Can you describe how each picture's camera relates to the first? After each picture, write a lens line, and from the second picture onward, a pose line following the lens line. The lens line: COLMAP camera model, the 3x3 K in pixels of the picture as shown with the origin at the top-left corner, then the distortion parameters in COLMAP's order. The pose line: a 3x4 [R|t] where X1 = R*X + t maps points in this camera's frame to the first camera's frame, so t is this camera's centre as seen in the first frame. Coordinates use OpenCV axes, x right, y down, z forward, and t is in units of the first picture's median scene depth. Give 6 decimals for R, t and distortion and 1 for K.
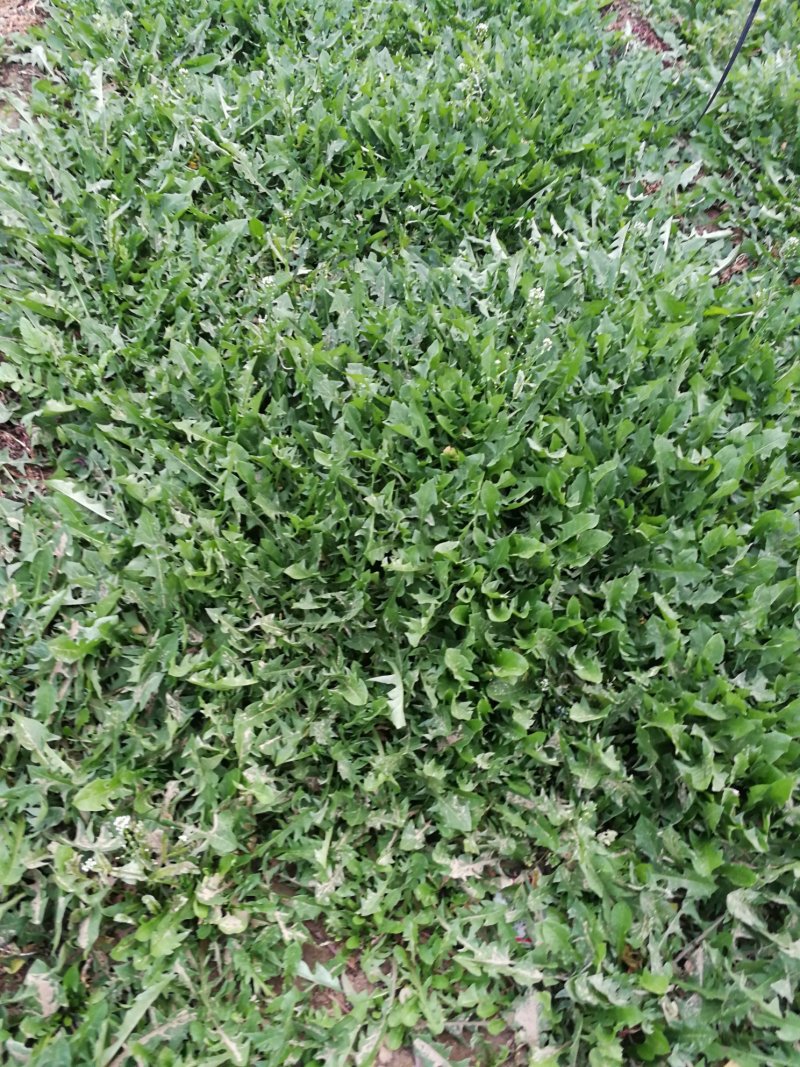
lens RADIAL K [[818.9, 0, 400.0], [0, 818.9, 533.5], [0, 0, 1]] dist [-0.000415, -0.032313]
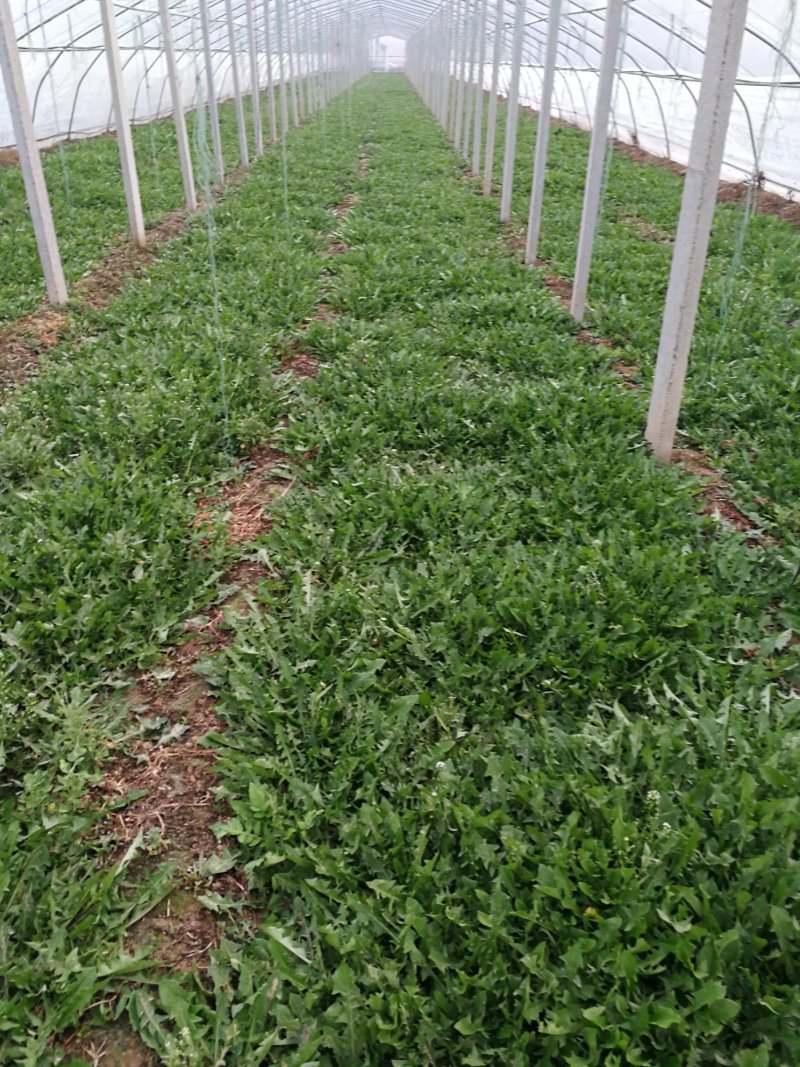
lens RADIAL K [[837.6, 0, 392.2], [0, 837.6, 535.1], [0, 0, 1]] dist [0.023660, -0.040503]
pose [[0.988415, -0.022494, -0.150097, -0.025539], [-0.038638, 0.919078, -0.392176, -0.102730], [0.146772, 0.393433, 0.907562, -0.326592]]
